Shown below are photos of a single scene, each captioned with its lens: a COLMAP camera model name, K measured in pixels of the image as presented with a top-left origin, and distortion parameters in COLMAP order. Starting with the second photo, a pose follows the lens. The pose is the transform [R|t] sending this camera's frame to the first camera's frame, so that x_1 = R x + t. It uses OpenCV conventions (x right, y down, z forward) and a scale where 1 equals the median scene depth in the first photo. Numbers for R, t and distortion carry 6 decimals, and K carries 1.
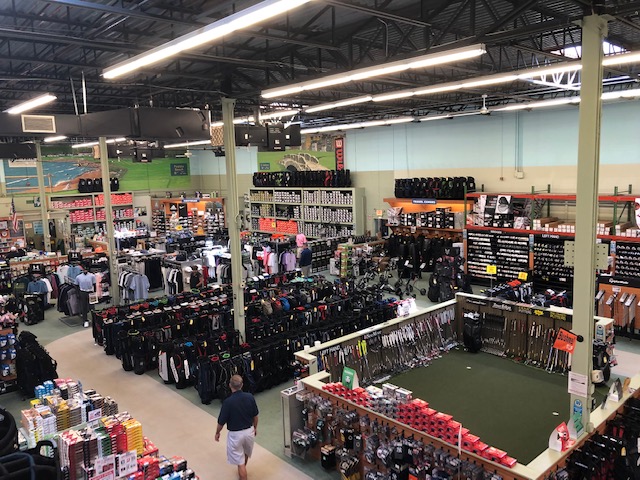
lens RADIAL K [[519.3, 0, 319.4], [0, 519.3, 227.6], [0, 0, 1]] dist [0.000718, 0.000677]
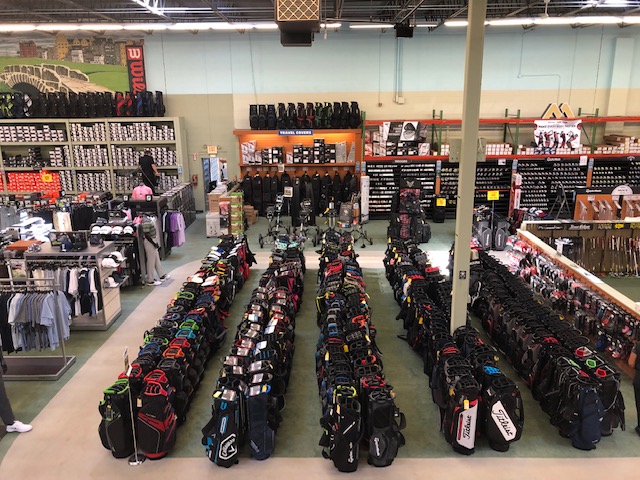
lens RADIAL K [[526.2, 0, 318.9], [0, 526.2, 232.0], [0, 0, 1]] dist [0.013785, 0.000880]
pose [[0.671525, -0.157750, 0.723995, -0.470364], [0.072626, 0.986383, 0.147559, -0.015966], [-0.737414, -0.046508, 0.673838, 0.449169]]
